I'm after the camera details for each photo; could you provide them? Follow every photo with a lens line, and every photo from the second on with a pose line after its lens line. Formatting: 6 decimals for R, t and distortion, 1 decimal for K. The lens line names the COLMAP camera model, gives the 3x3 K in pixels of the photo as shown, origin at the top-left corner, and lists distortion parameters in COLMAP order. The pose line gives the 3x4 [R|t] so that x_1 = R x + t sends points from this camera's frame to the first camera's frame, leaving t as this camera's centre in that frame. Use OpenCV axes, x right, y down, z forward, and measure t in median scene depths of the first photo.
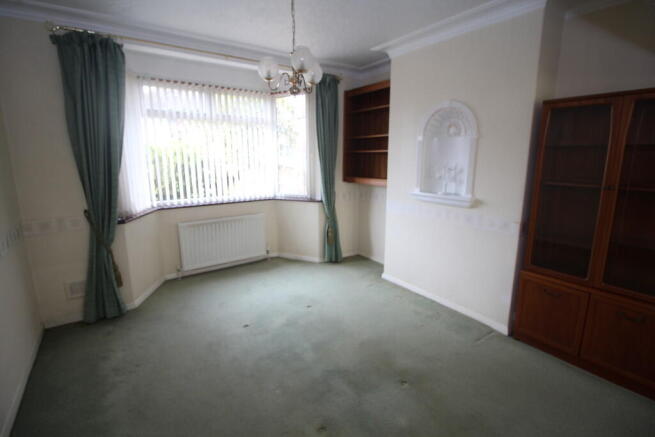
lens RADIAL K [[308.6, 0, 327.6], [0, 308.6, 216.7], [0, 0, 1]] dist [-0.006176, -0.001517]
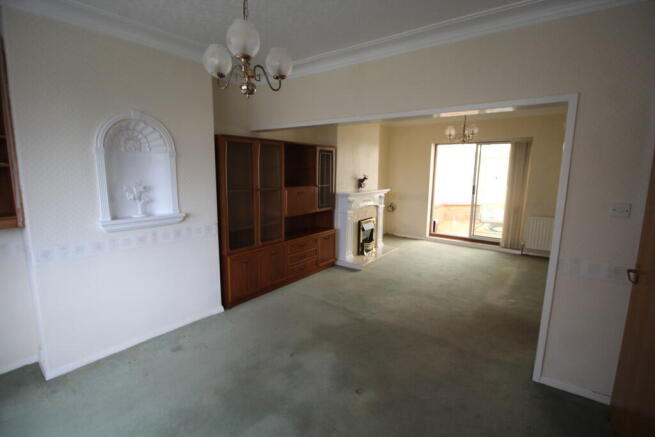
lens RADIAL K [[308.6, 0, 327.3], [0, 308.6, 217.0], [0, 0, 1]] dist [-0.006176, -0.001517]
pose [[-0.311283, -0.144658, 0.939243, -0.675504], [0.175817, 0.962518, 0.206511, -0.175406], [-0.933912, 0.229418, -0.274182, 0.820870]]
